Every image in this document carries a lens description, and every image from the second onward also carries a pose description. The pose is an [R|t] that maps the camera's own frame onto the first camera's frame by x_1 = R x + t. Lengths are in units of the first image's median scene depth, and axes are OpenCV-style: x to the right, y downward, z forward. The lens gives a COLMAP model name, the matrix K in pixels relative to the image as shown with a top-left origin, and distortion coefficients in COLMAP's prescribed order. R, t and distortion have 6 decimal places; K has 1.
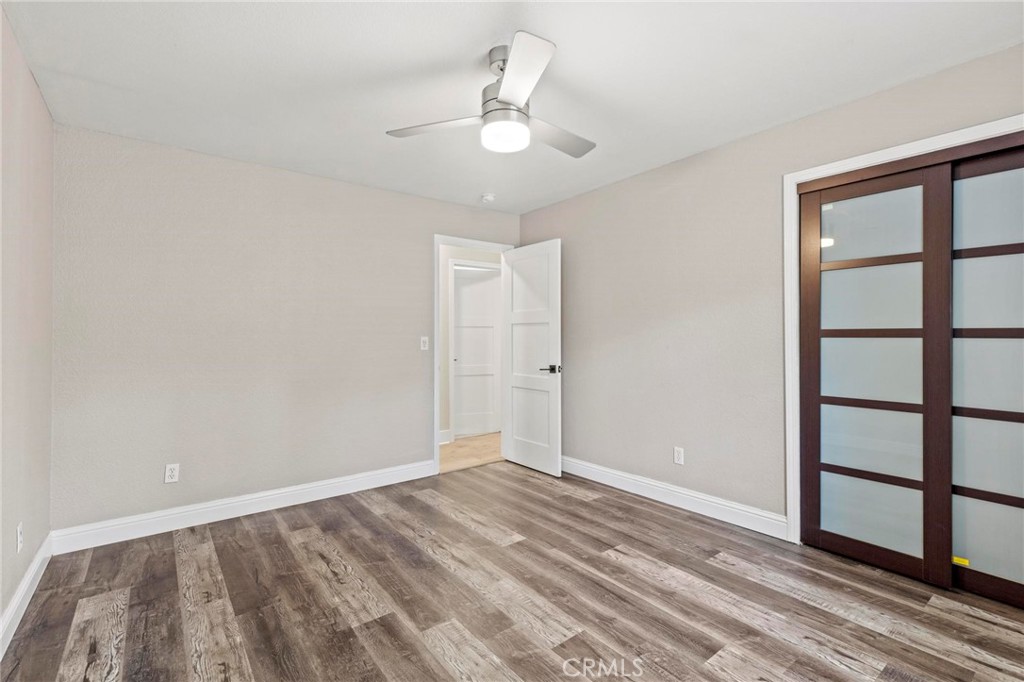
lens RADIAL K [[461.8, 0, 518.4], [0, 461.8, 342.8], [0, 0, 1]] dist [0.005824, 0.000043]
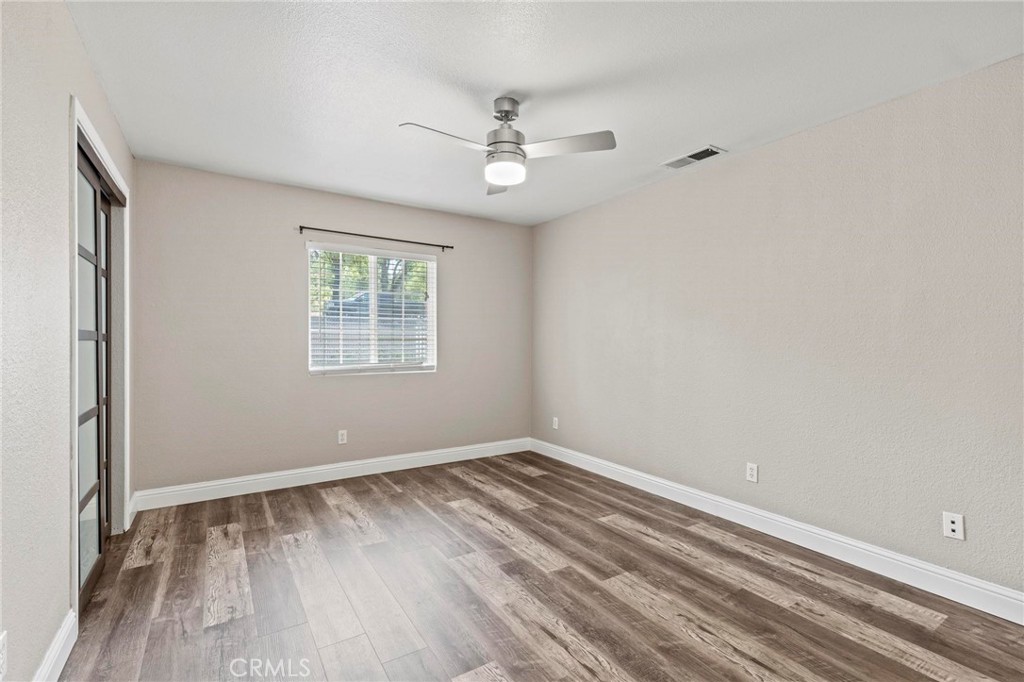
lens RADIAL K [[461.8, 0, 518.4], [0, 461.8, 342.8], [0, 0, 1]] dist [0.005824, 0.000043]
pose [[-0.996785, 0.000550, 0.080125, -0.151126], [0.001635, 0.999908, 0.013468, -0.020002], [-0.080110, 0.013556, -0.996694, 2.056978]]
